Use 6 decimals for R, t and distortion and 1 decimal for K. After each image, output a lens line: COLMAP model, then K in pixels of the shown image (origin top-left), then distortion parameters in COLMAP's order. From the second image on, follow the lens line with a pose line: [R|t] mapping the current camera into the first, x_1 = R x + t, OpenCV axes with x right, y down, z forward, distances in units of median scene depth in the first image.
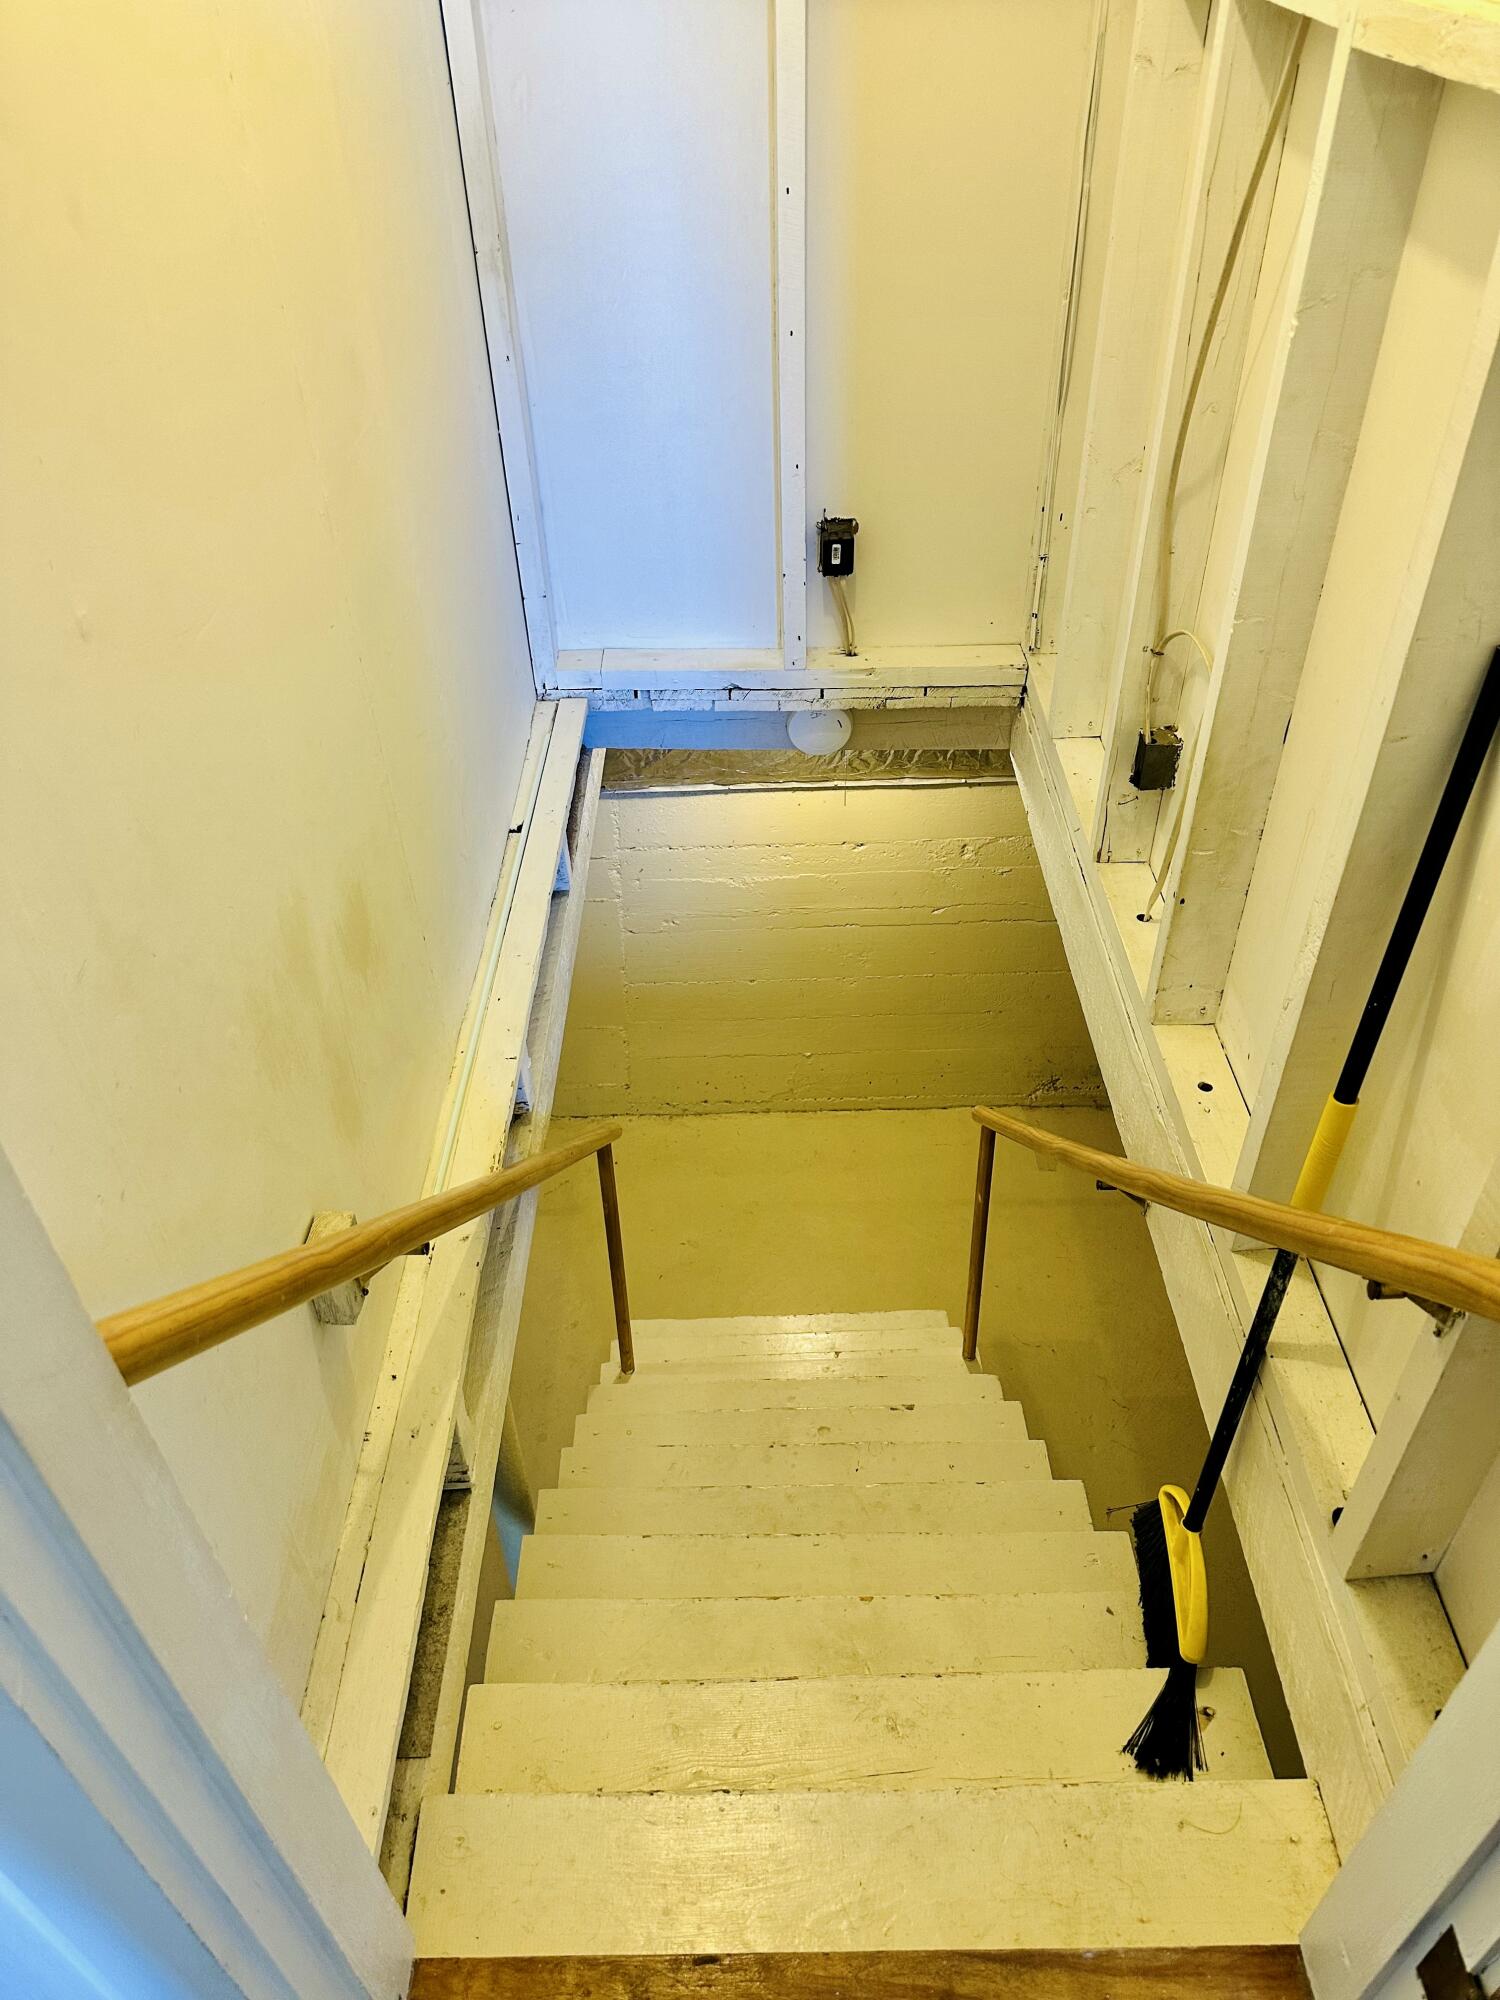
lens RADIAL K [[1399.9, 0, 752.2], [0, 1399.9, 1000.0], [0, 0, 1]] dist [0.044061, -0.025255]
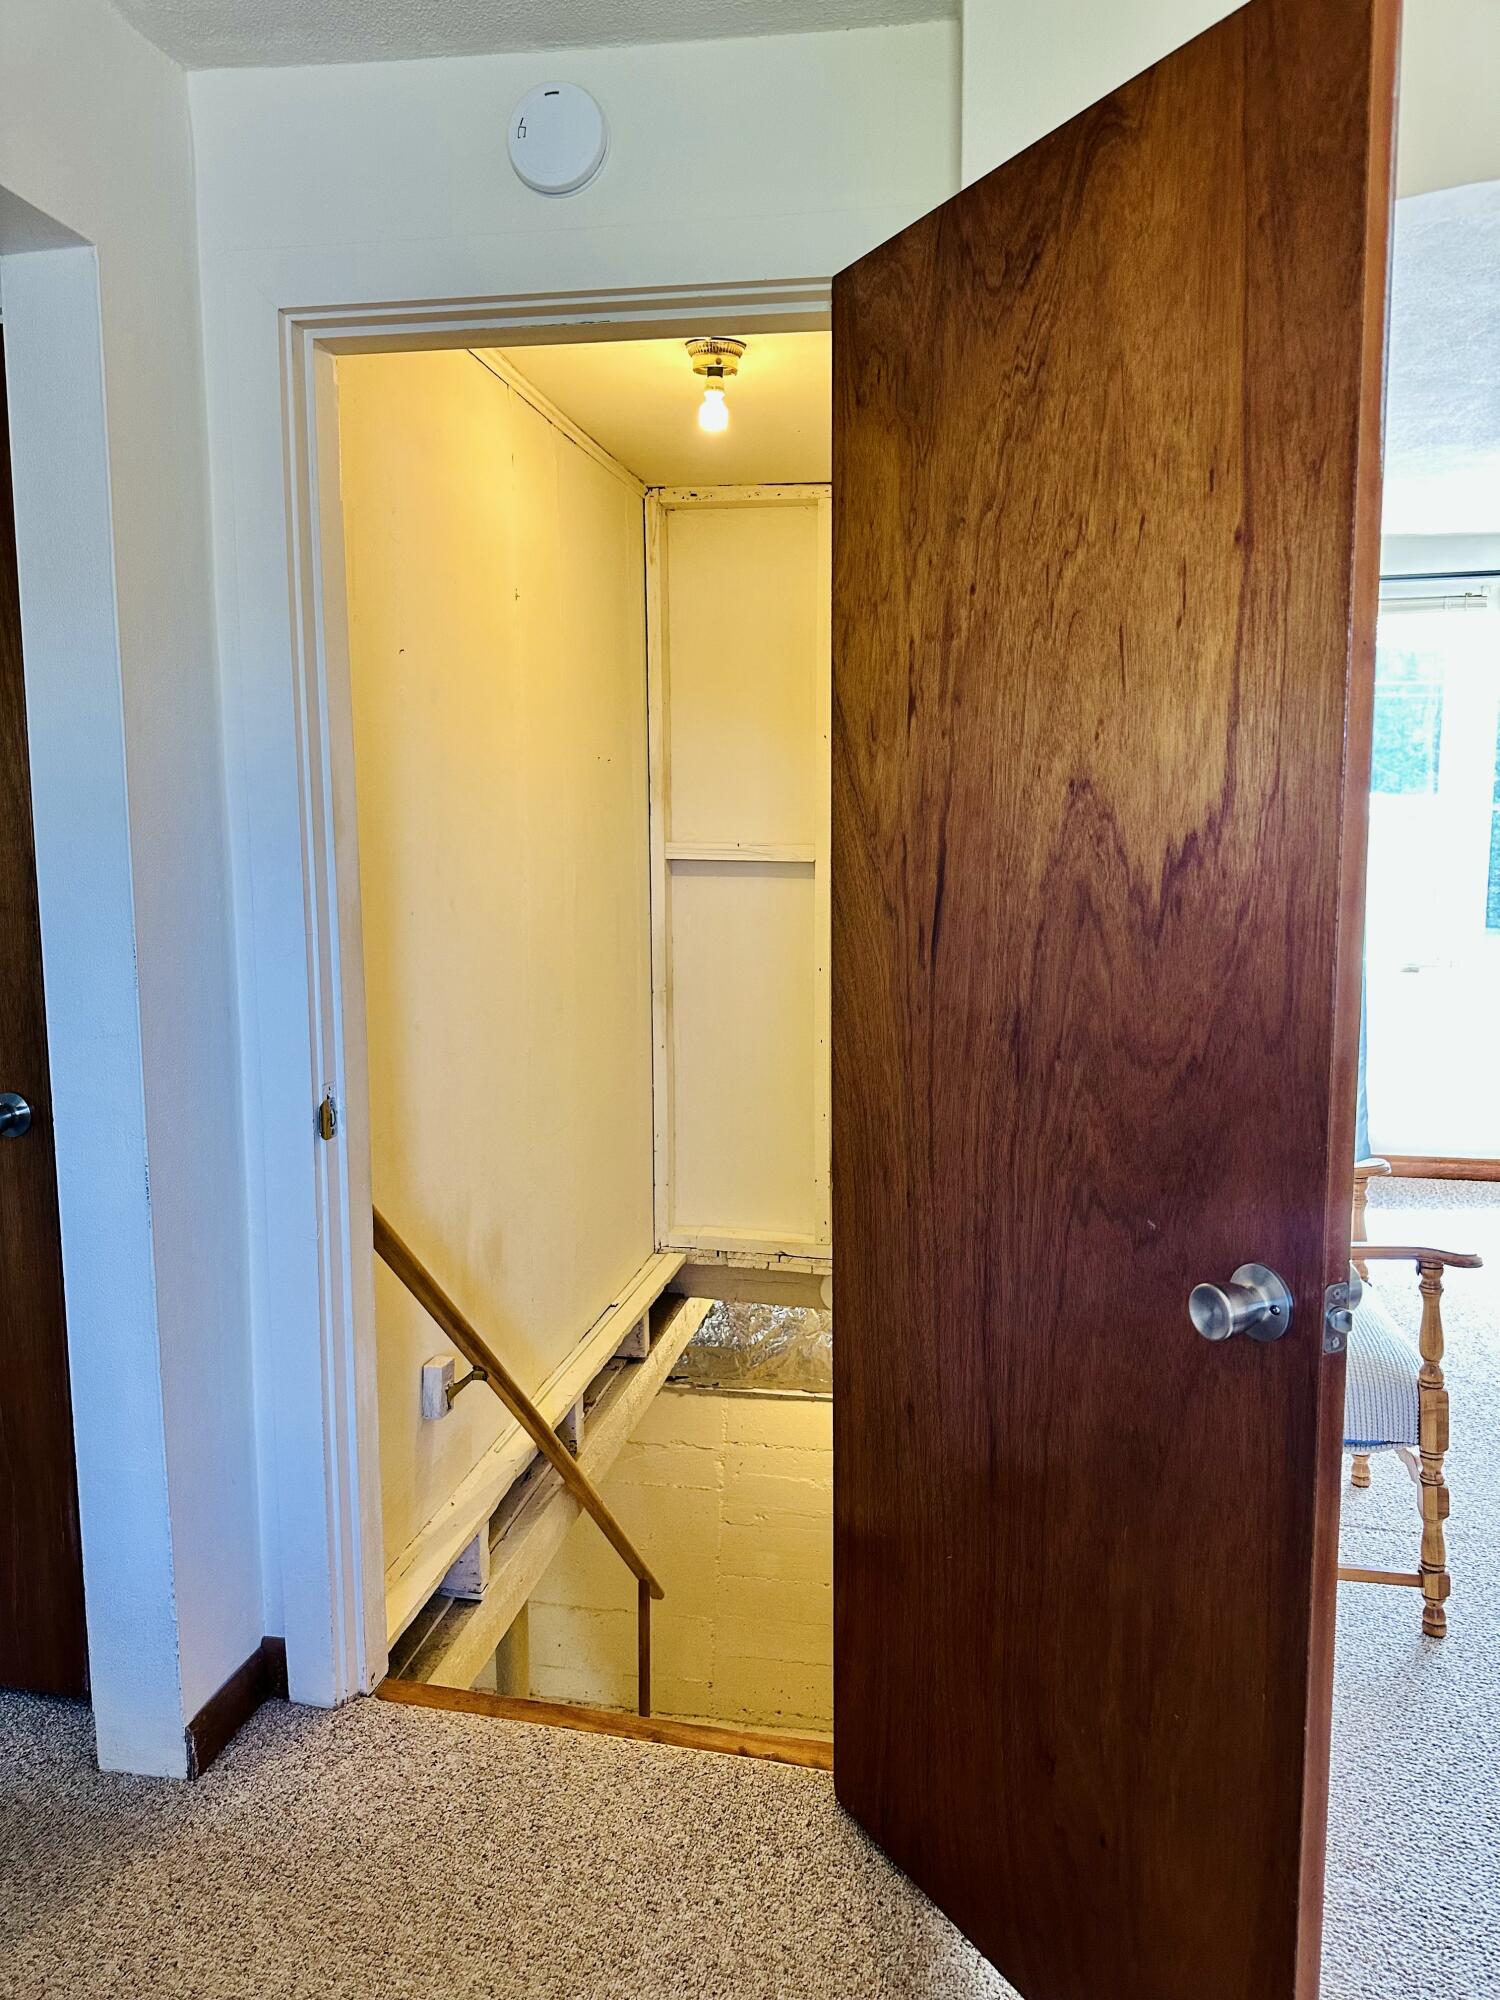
lens RADIAL K [[1399.9, 0, 751.8], [0, 1399.9, 993.8], [0, 0, 1]] dist [0.044061, -0.025255]
pose [[0.982211, 0.054699, -0.179639, 0.205304], [-0.142263, 0.841169, -0.521724, 0.322554], [0.122569, 0.537999, 0.833987, -0.388973]]
